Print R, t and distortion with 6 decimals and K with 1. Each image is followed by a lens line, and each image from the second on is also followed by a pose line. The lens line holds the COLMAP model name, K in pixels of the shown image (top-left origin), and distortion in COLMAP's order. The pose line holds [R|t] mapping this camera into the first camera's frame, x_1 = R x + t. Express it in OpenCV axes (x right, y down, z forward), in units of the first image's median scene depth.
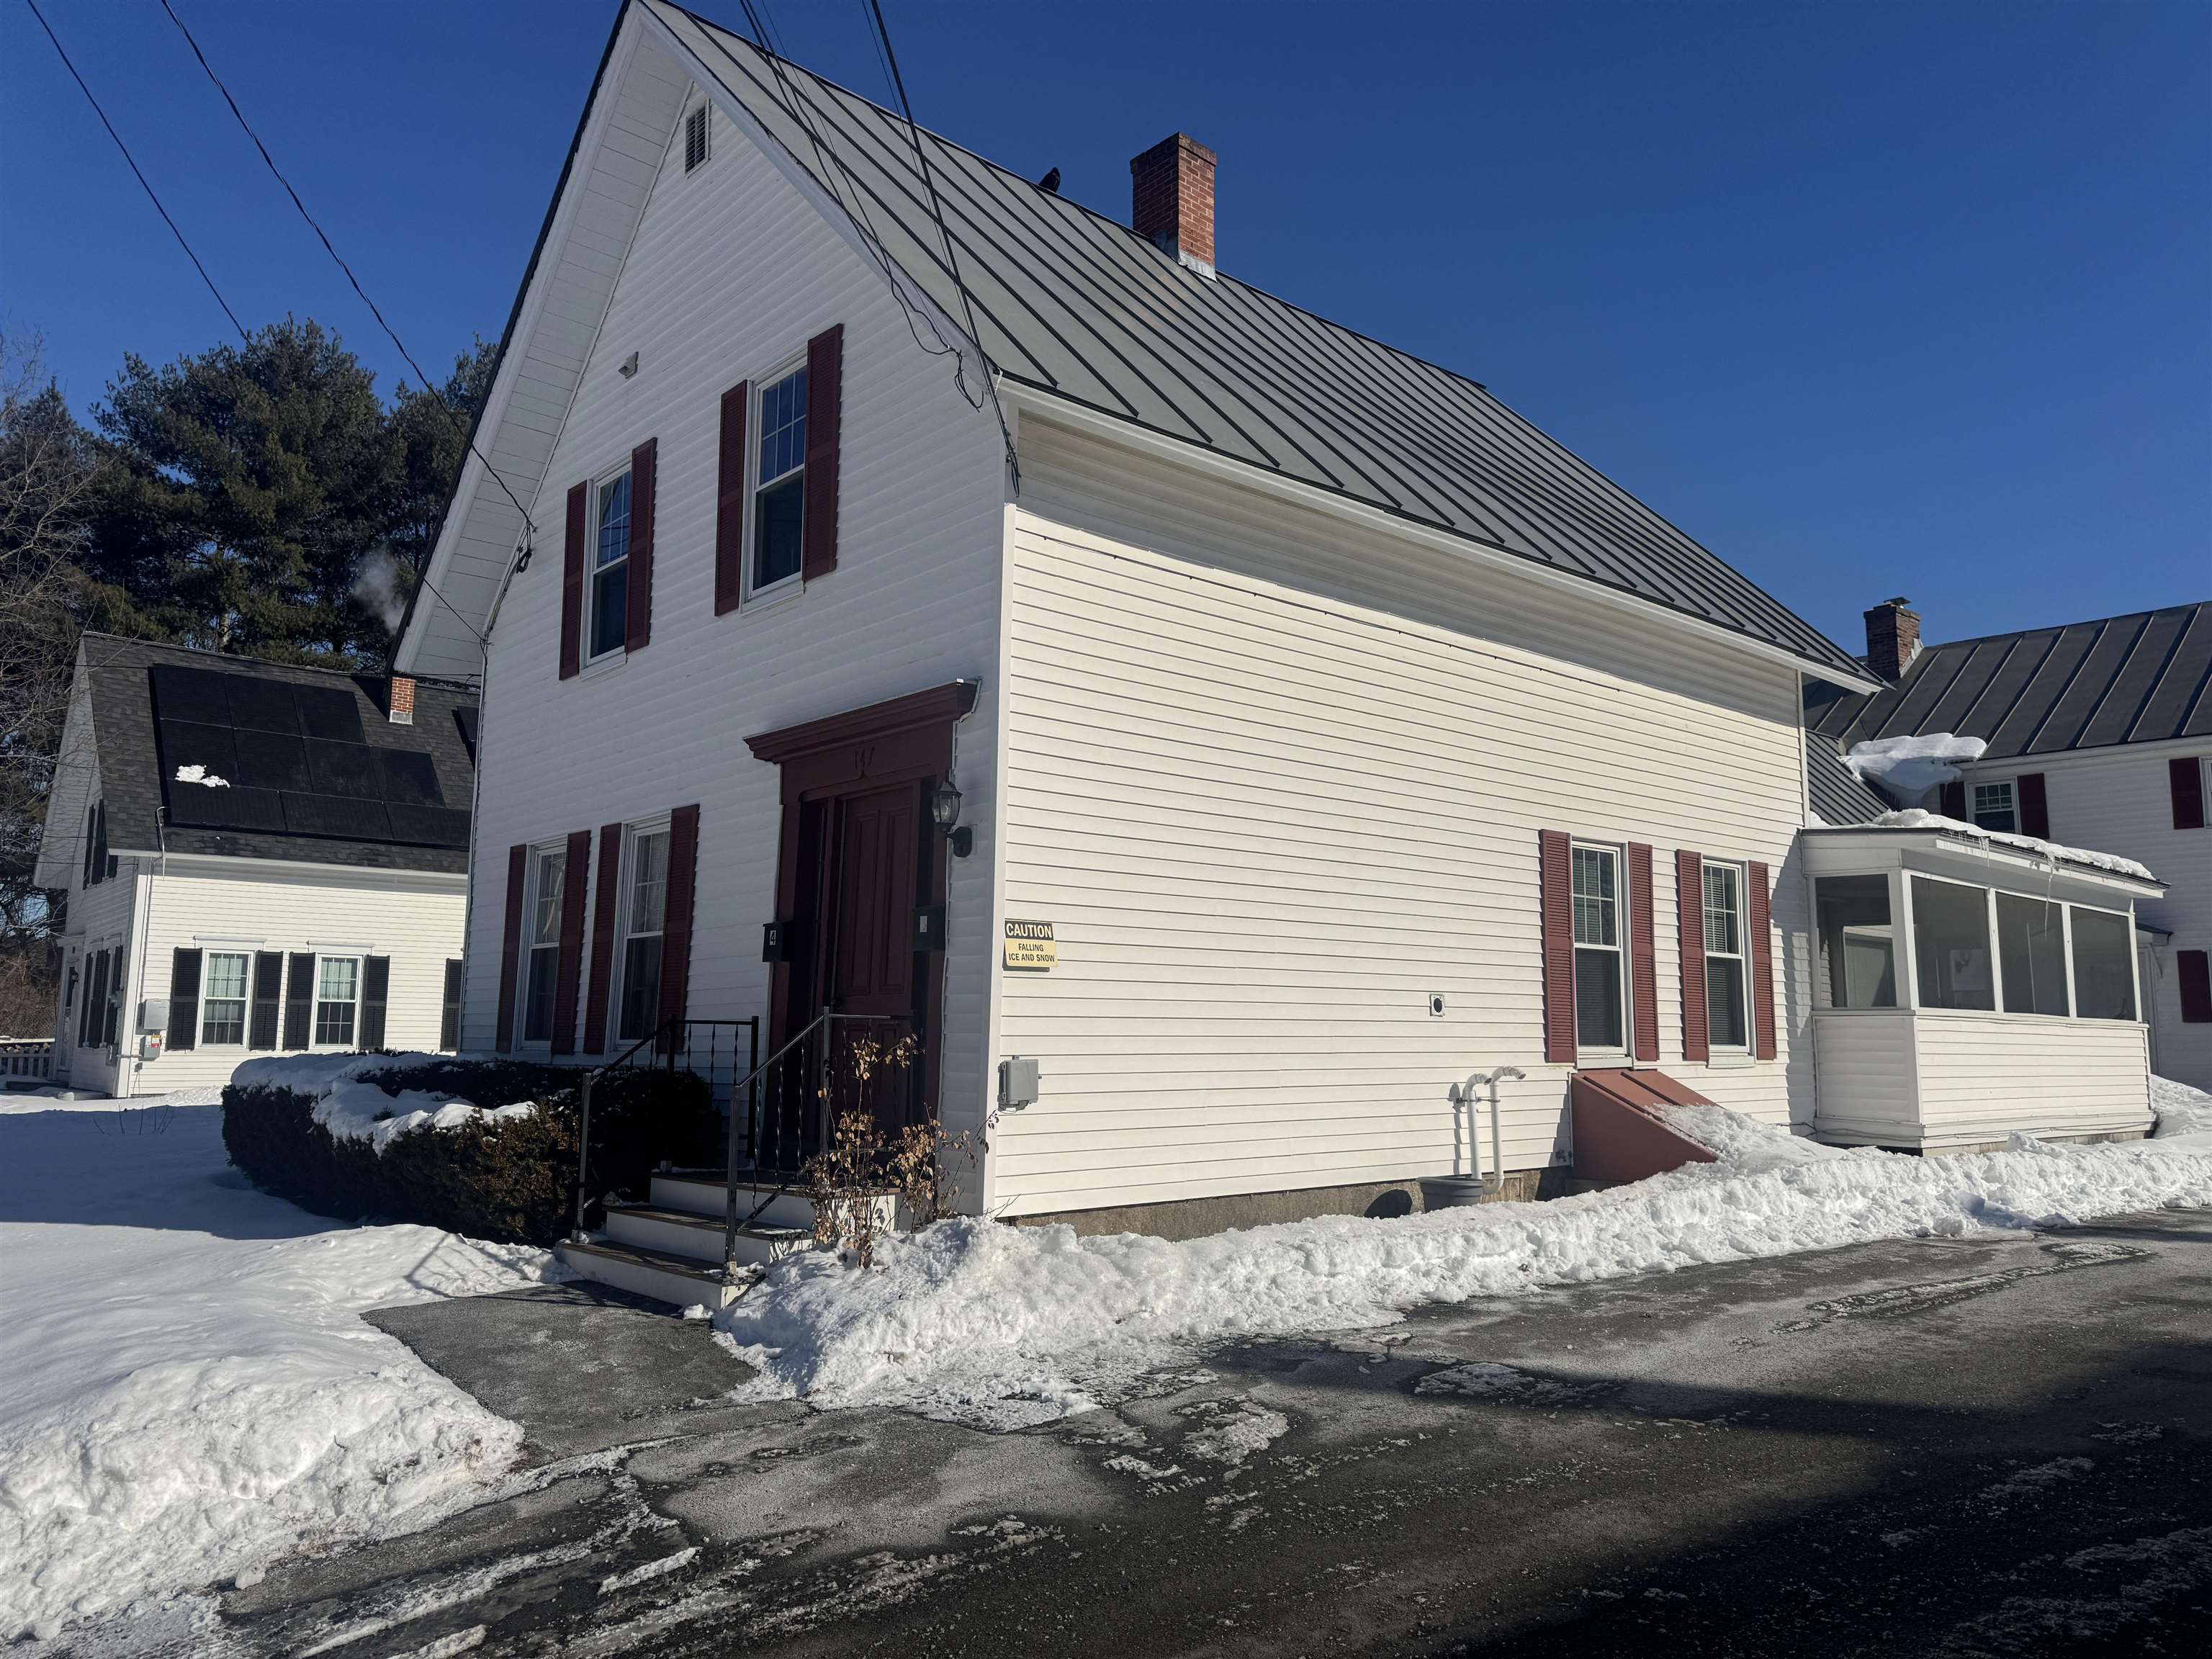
lens RADIAL K [[1557.6, 0, 1087.5], [0, 1557.6, 815.0], [0, 0, 1]] dist [0.034454, -0.031459]
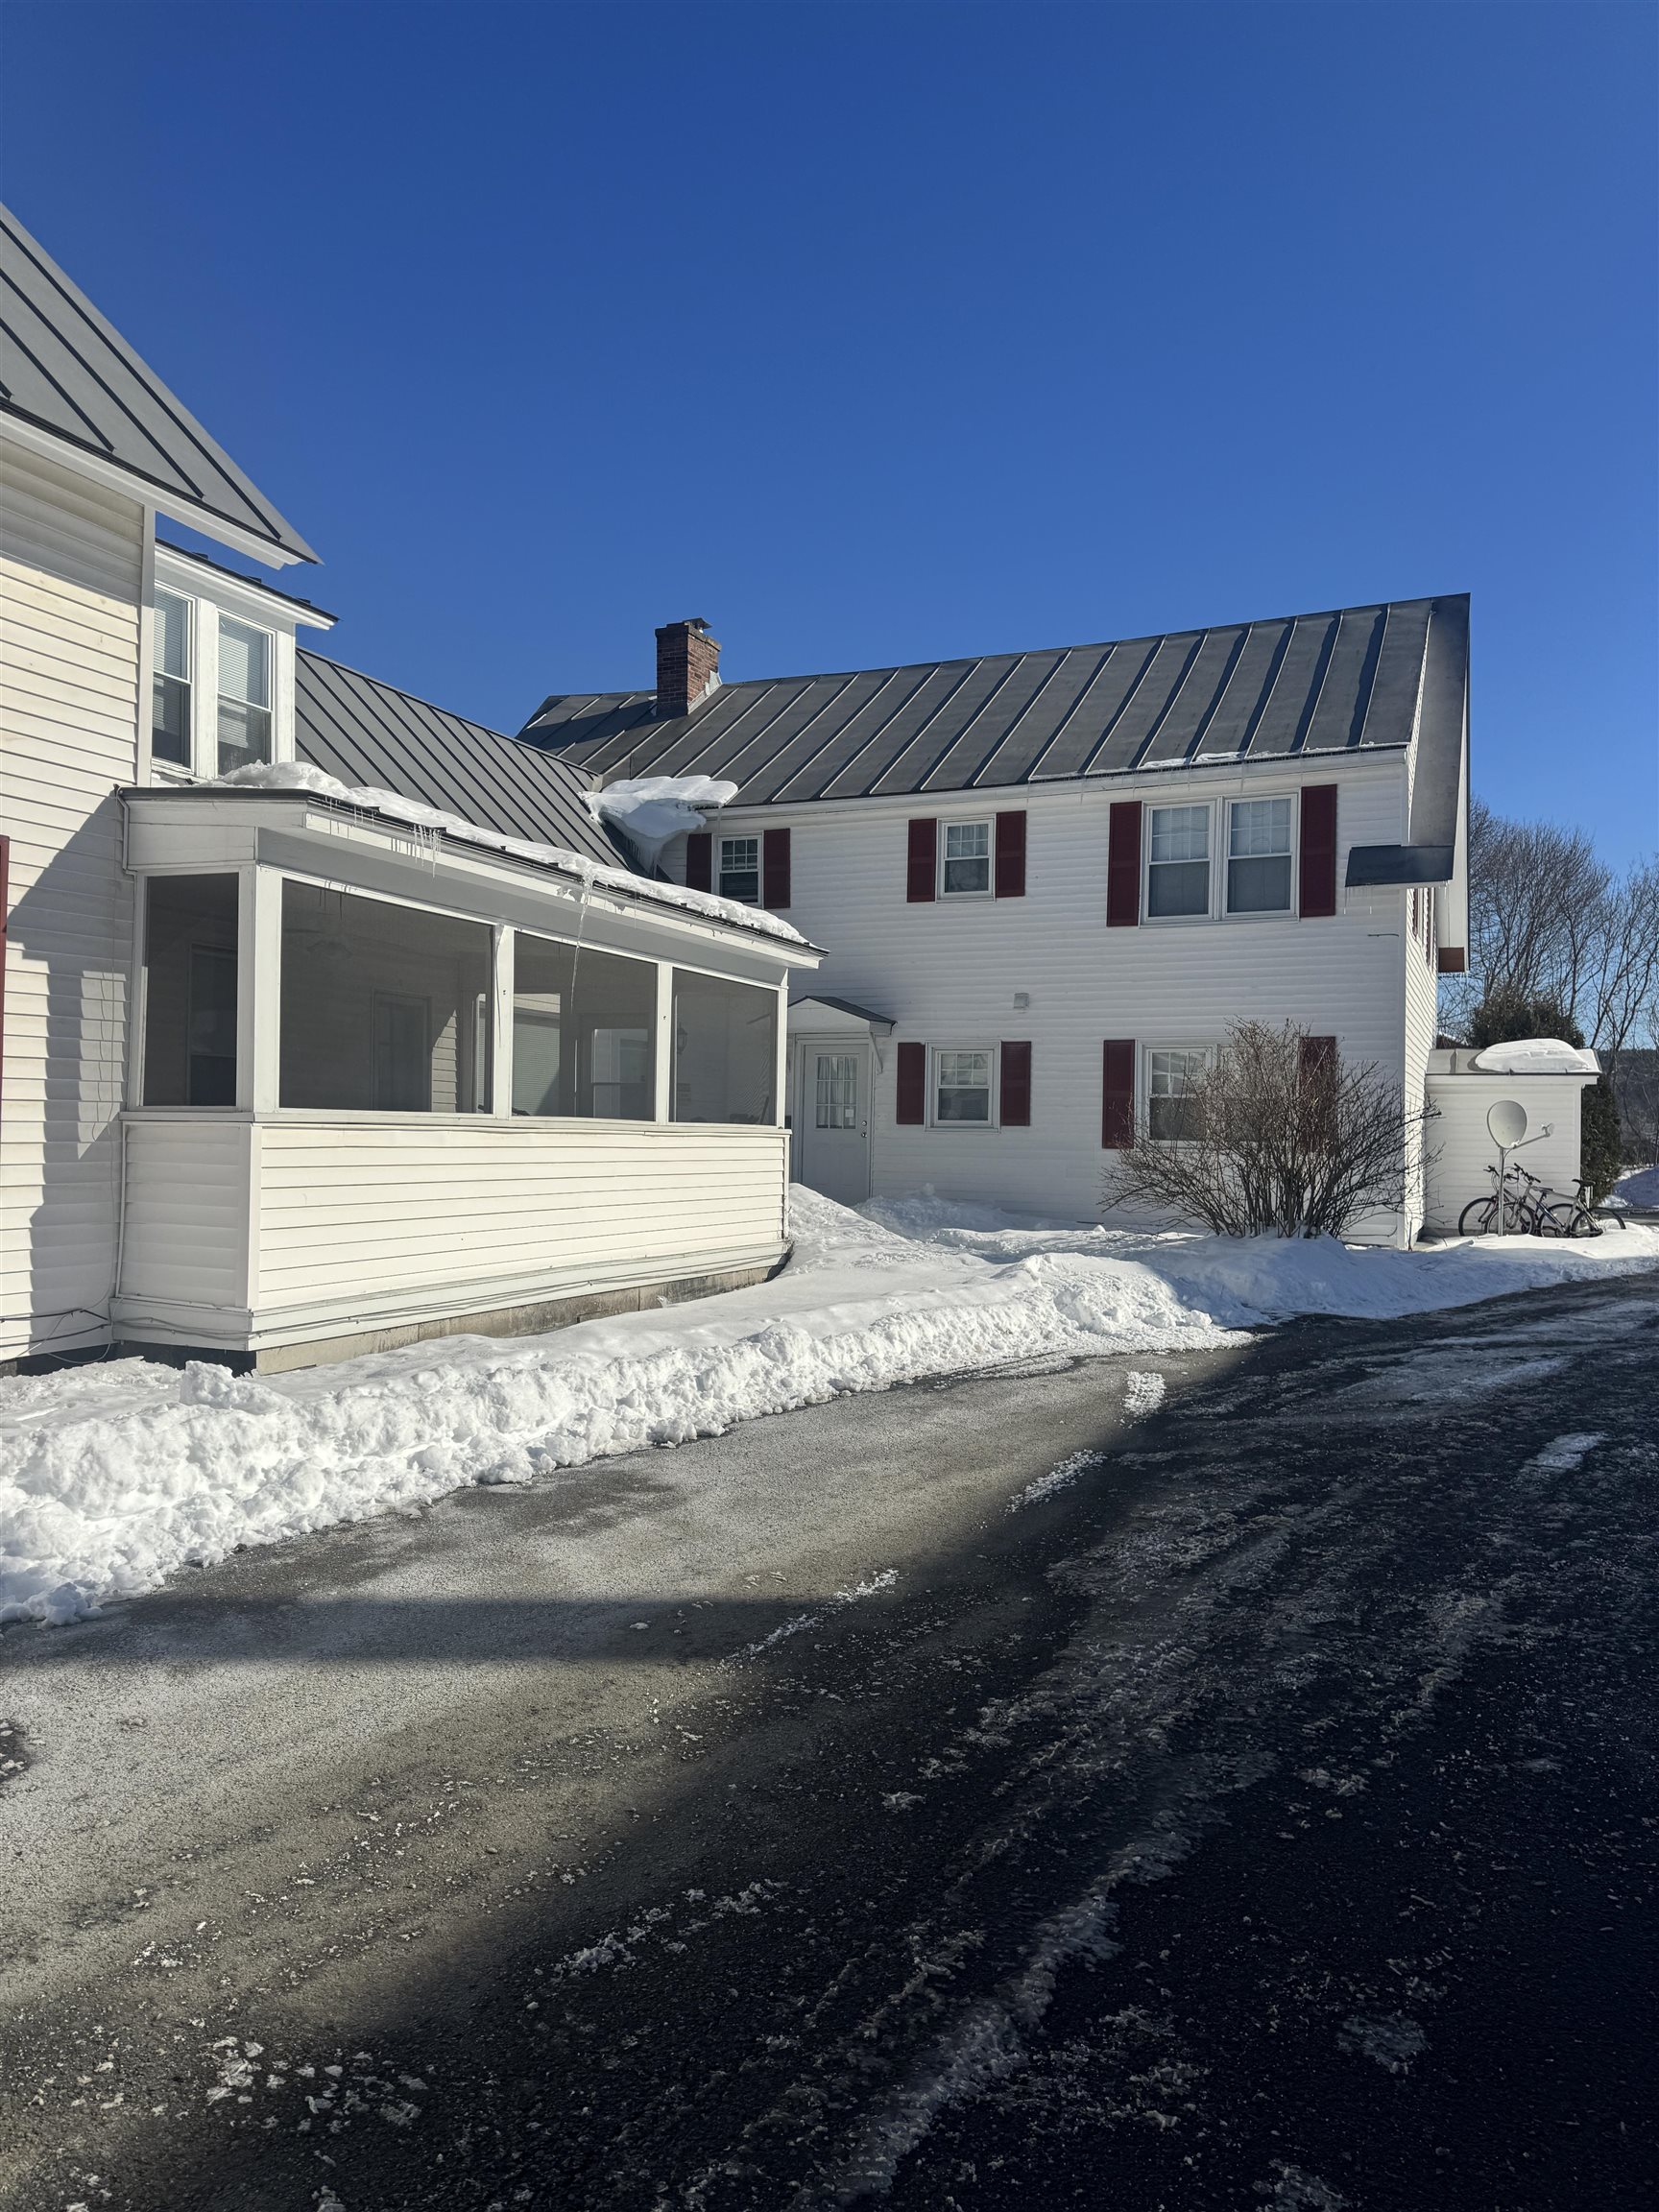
lens RADIAL K [[1557.6, 0, 846.2], [0, 1557.6, 1124.1], [0, 0, 1]] dist [0.034454, -0.031459]
pose [[0.895336, 0.005290, 0.445361, 0.458256], [-0.067062, 0.990131, 0.123059, 0.043153], [-0.440315, -0.140045, 0.886854, 0.392428]]
